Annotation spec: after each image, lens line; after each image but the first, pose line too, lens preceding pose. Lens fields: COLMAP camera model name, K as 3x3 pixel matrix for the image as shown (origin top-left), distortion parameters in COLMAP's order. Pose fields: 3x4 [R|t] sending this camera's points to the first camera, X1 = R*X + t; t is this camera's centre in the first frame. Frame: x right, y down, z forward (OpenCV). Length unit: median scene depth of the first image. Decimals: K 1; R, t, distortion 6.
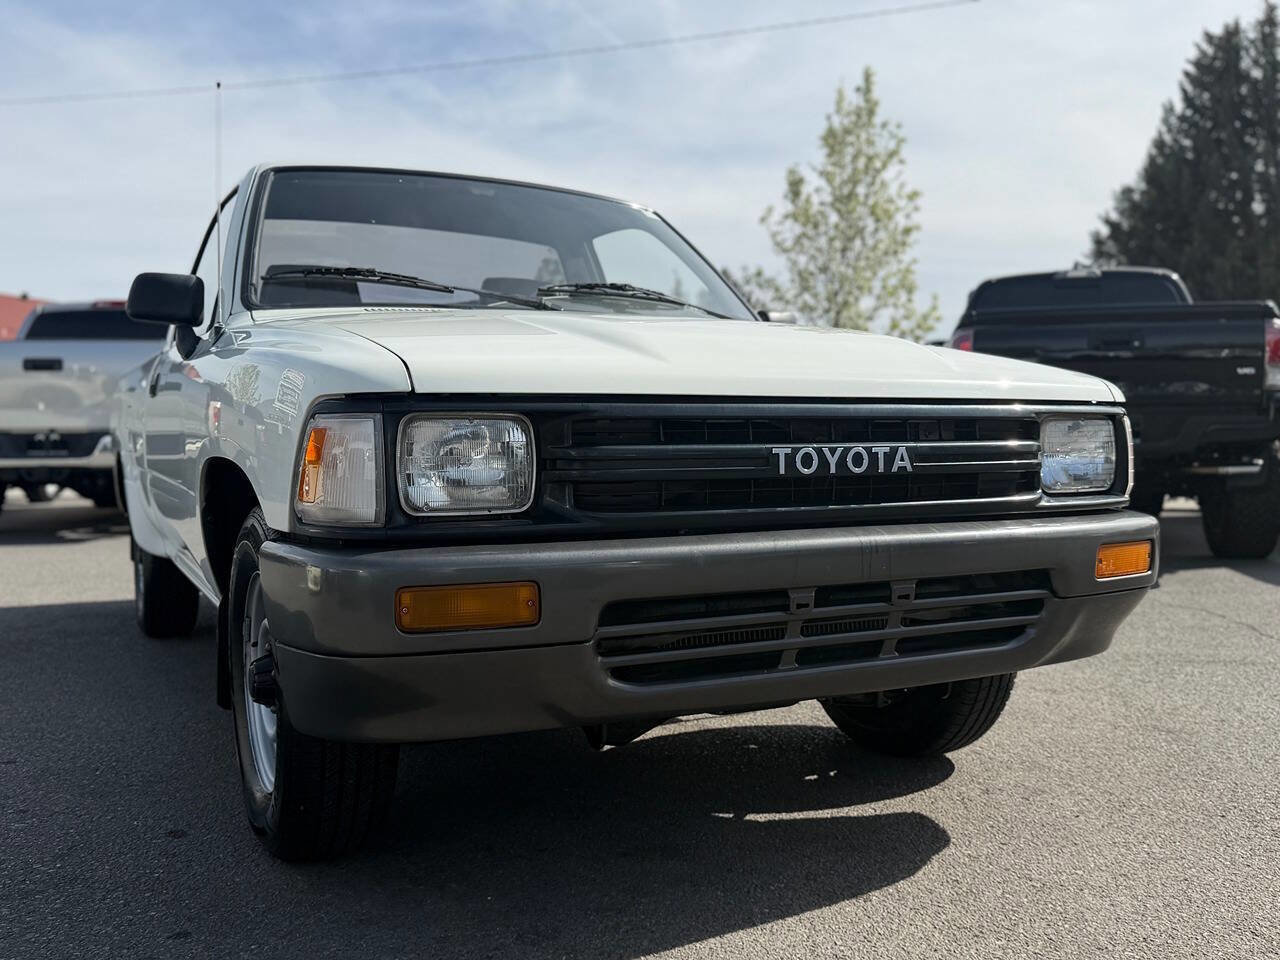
lens RADIAL K [[1115.0, 0, 630.2], [0, 1115.0, 485.5], [0, 0, 1]] dist [0.150448, -0.281215]
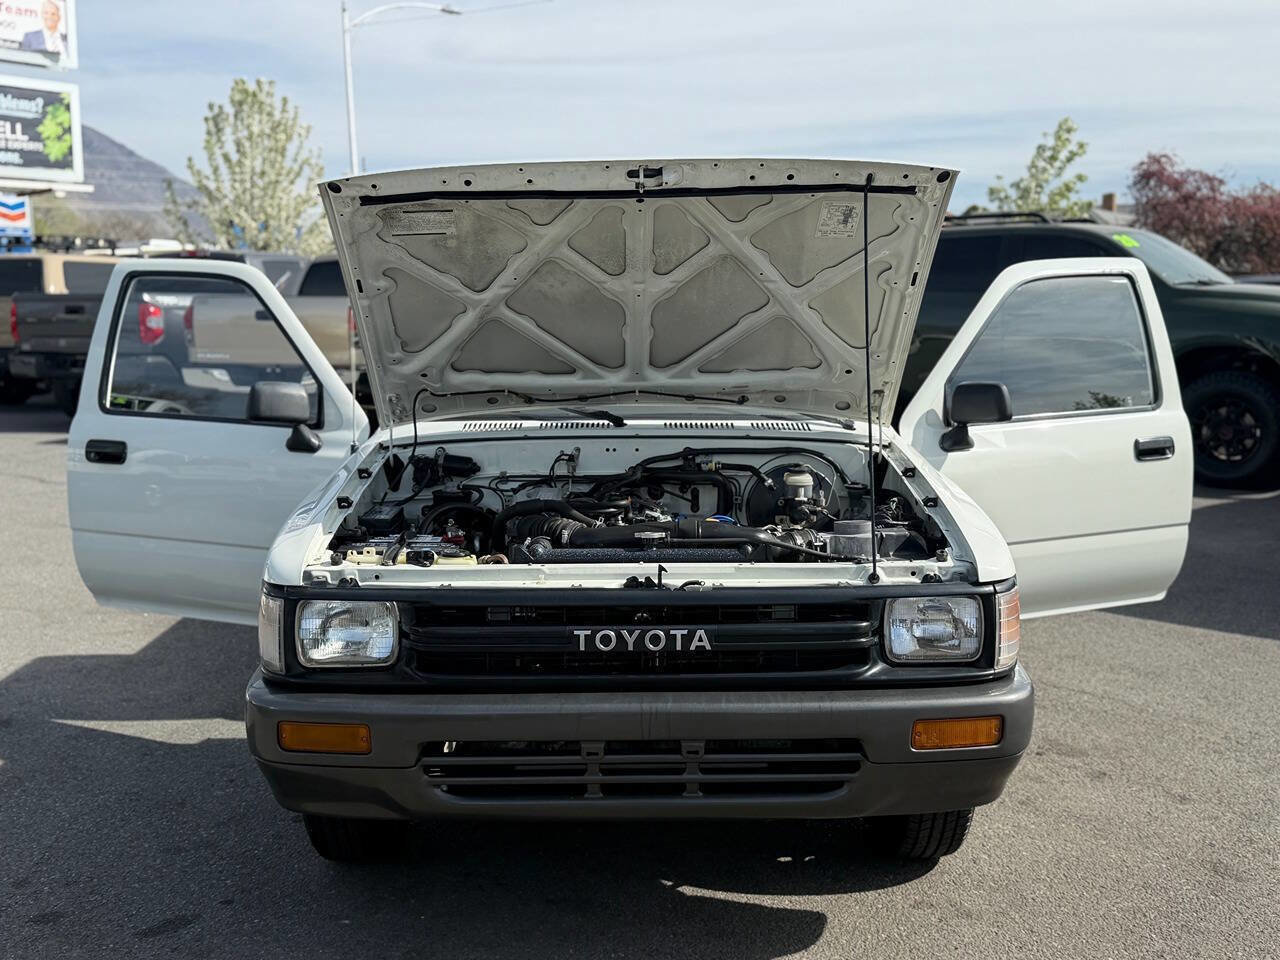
lens RADIAL K [[1264.7, 0, 640.0], [0, 1264.7, 480.0], [0, 0, 1]] dist [0.161409, -0.311372]
pose [[0.897290, 0.062836, -0.436947, 0.629875], [-0.021020, 0.994776, 0.099890, -0.270323], [0.440942, -0.080446, 0.893923, -0.198589]]
